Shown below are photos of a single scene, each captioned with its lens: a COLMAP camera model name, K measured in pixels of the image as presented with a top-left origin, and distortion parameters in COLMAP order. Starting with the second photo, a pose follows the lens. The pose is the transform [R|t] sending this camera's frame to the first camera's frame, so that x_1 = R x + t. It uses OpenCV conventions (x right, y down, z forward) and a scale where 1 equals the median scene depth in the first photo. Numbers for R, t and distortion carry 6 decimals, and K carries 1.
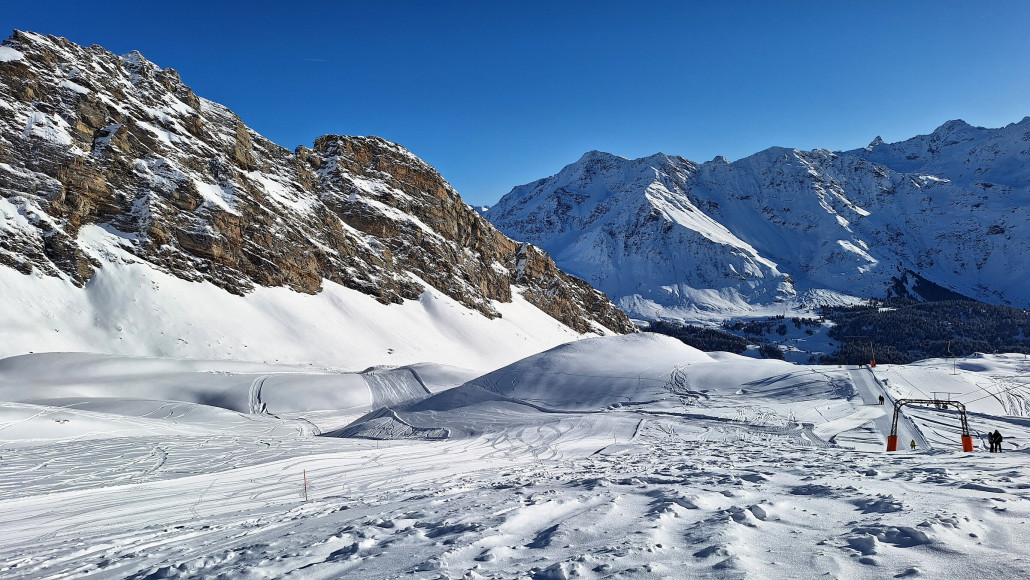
lens RADIAL K [[711.4, 0, 498.9], [0, 711.4, 292.1], [0, 0, 1]] dist [0.105964, -0.107703]
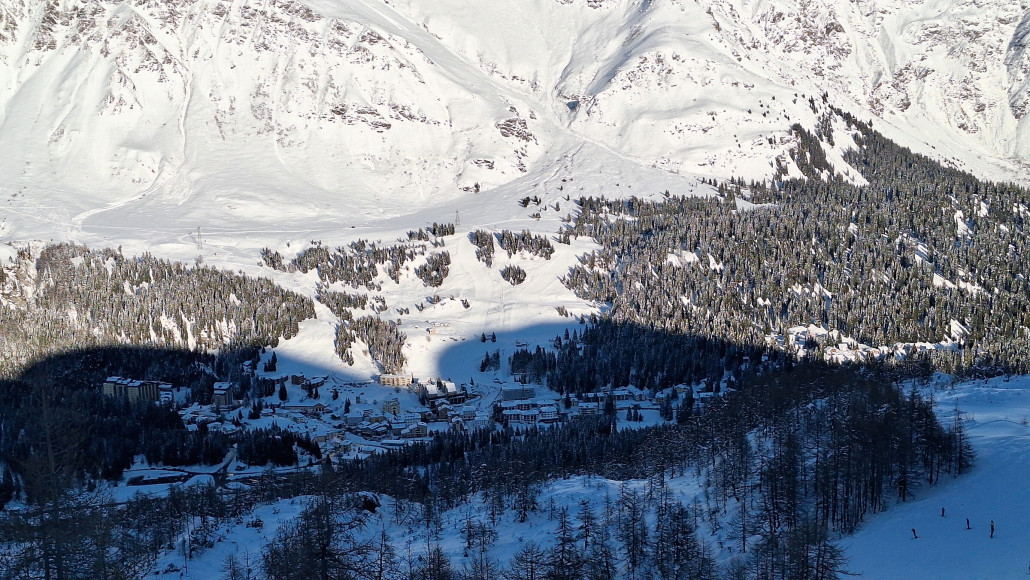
lens RADIAL K [[1411.2, 0, 515.0], [0, 1411.2, 290.0], [0, 0, 1]] dist [0.229813, -0.561922]
pose [[0.972600, -0.001192, 0.232483, 0.259387], [-0.006310, 0.999483, 0.031526, 0.038438], [-0.232400, -0.032130, 0.972089, 0.374841]]
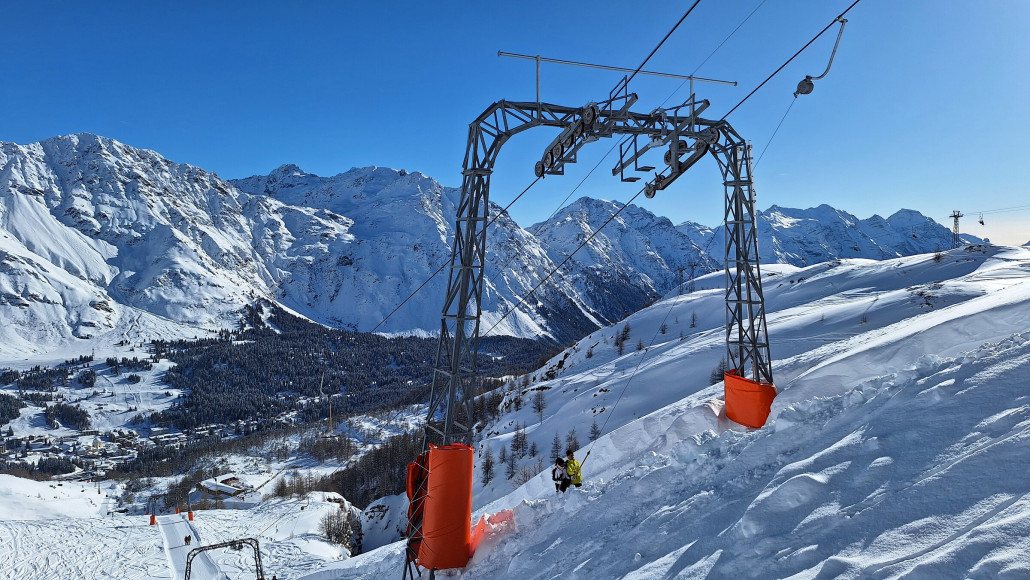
lens RADIAL K [[713.0, 0, 516.8], [0, 713.0, 287.2], [0, 0, 1]] dist [0.101315, -0.109761]
pose [[0.632037, 0.042257, 0.773785, 0.125919], [0.032096, 0.996228, -0.080620, 0.033175], [-0.774273, 0.075790, 0.628297, 0.288818]]
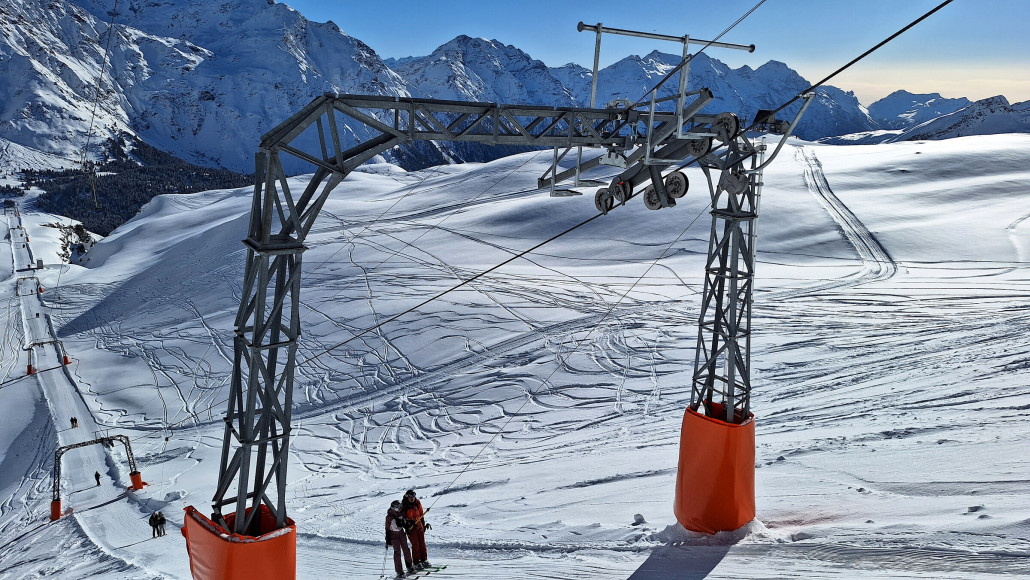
lens RADIAL K [[720.6, 0, 513.1], [0, 720.6, 283.7], [0, 0, 1]] dist [0.060318, -0.050744]
pose [[0.536782, -0.126331, 0.834209, 0.050739], [-0.001926, 0.988541, 0.150942, 0.019030], [-0.843719, -0.082630, 0.530388, 0.114651]]
